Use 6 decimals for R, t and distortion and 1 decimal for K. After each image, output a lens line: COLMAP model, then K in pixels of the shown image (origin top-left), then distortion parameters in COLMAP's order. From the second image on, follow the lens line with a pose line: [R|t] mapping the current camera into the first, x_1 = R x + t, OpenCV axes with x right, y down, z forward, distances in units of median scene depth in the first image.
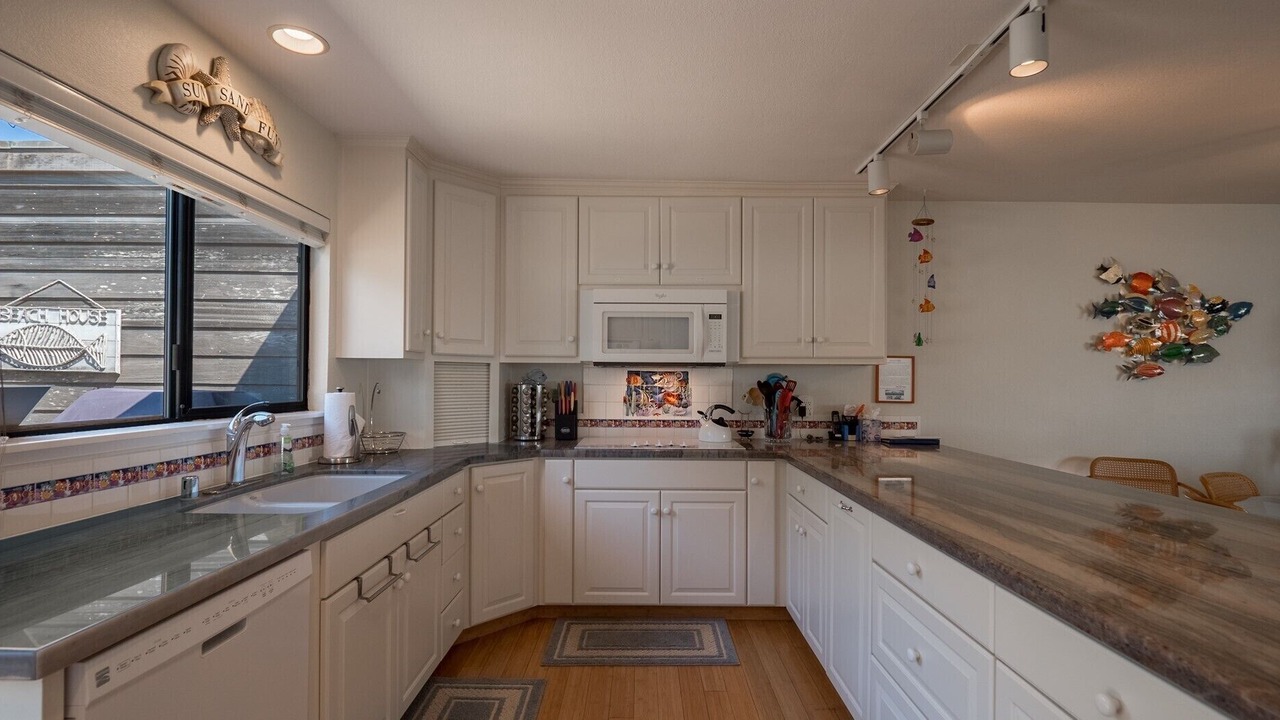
lens RADIAL K [[592.4, 0, 640.5], [0, 592.4, 371.1], [0, 0, 1]] dist [-0.001708, -0.001589]
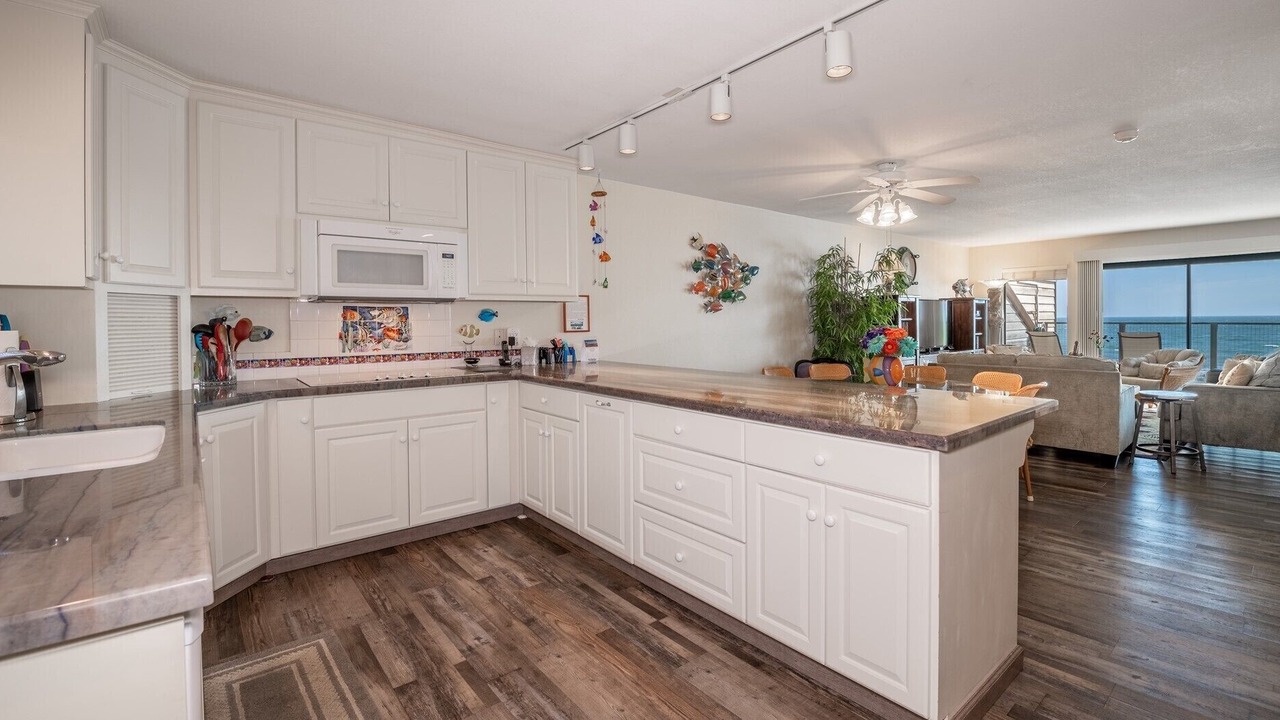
lens RADIAL K [[563.8, 0, 646.5], [0, 563.8, 321.6], [0, 0, 1]] dist [-0.002781, -0.000040]
pose [[0.772222, -0.014139, 0.635196, -0.228963], [0.004194, 0.999844, 0.017157, 0.011183], [-0.635339, -0.010585, 0.772160, -0.034235]]
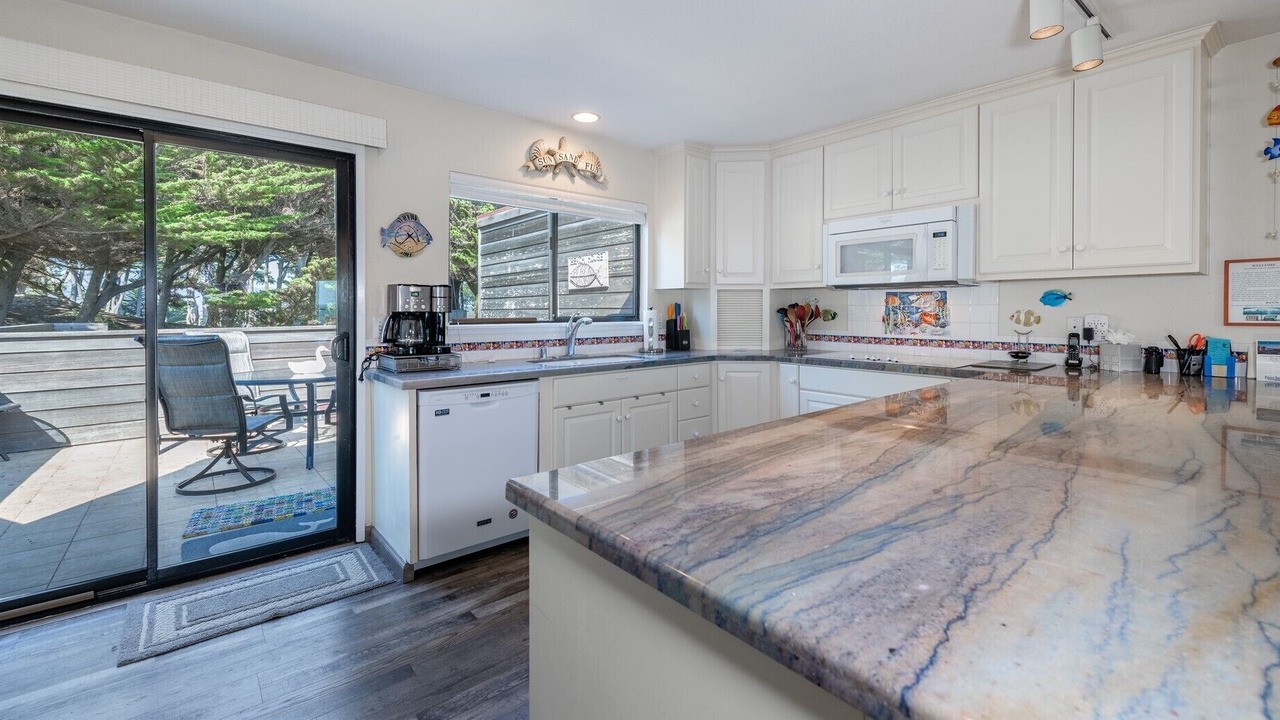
lens RADIAL K [[529.7, 0, 639.5], [0, 529.7, 311.8], [0, 0, 1]] dist [0.001259, -0.000188]
pose [[0.640049, -0.003394, -0.768327, 0.440026], [0.015678, 0.999840, 0.008643, 0.020048], [0.768174, -0.017578, 0.639999, 0.034157]]
